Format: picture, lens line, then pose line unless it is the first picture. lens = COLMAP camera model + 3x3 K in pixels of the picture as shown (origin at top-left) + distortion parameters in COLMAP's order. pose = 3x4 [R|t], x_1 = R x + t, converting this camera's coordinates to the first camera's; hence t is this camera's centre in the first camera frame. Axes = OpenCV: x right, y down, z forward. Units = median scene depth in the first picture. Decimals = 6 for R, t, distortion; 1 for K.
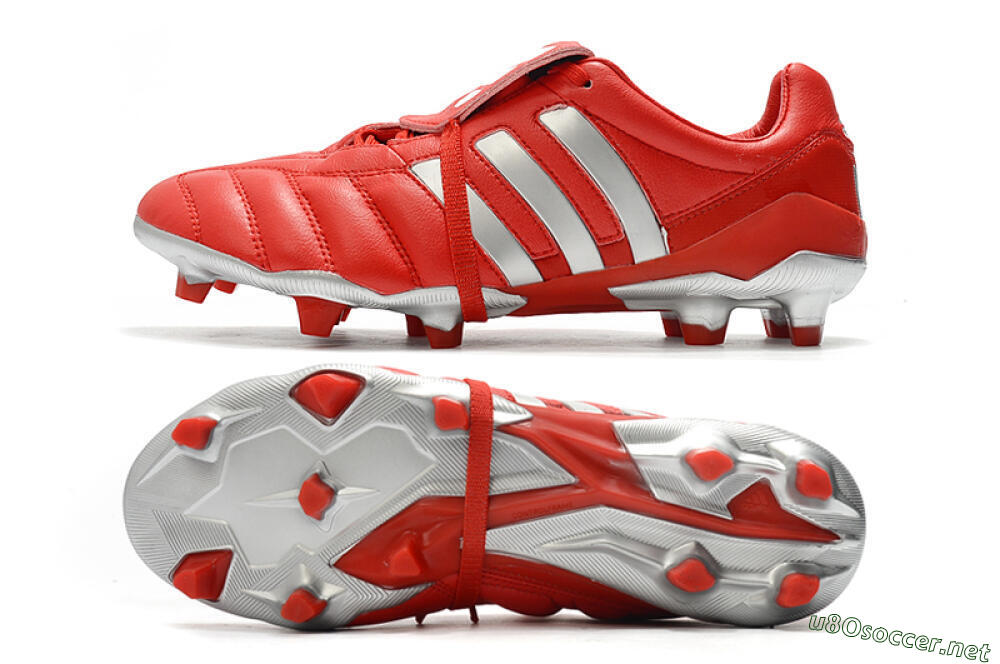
lens RADIAL K [[1603.4, 0, 500.0], [0, 1603.4, 332.0], [0, 0, 1]] dist [0.003648, -0.052103]
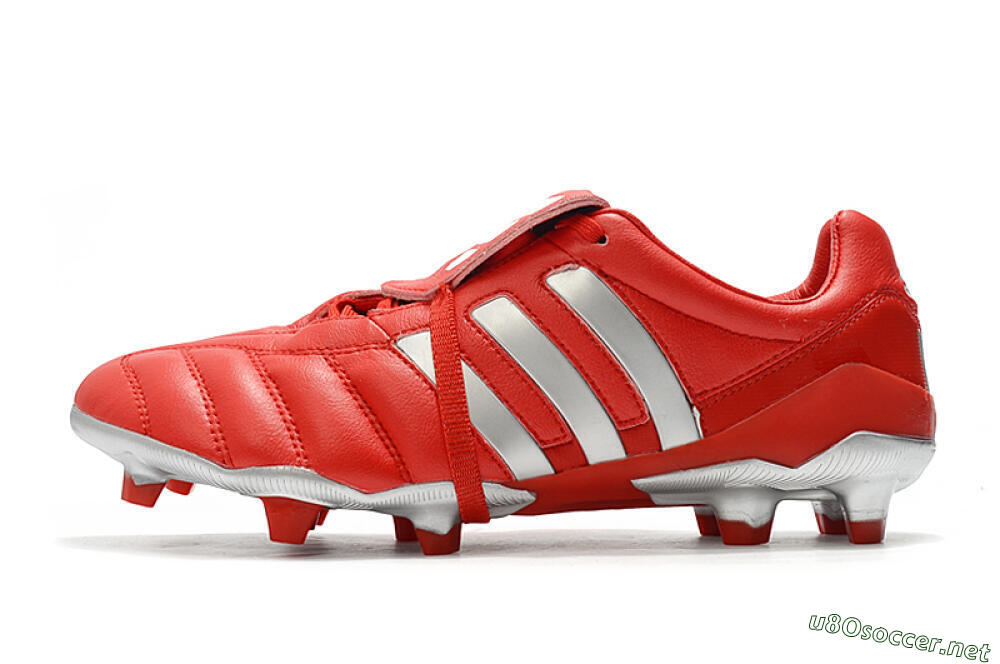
lens RADIAL K [[1603.4, 0, 500.0], [0, 1603.4, 332.0], [0, 0, 1]] dist [0.003648, -0.052103]
pose [[0.999805, -0.019730, -0.001128, 0.000477], [0.019468, 0.993121, -0.115461, -0.008866], [0.003398, 0.115417, 0.993311, 0.153843]]
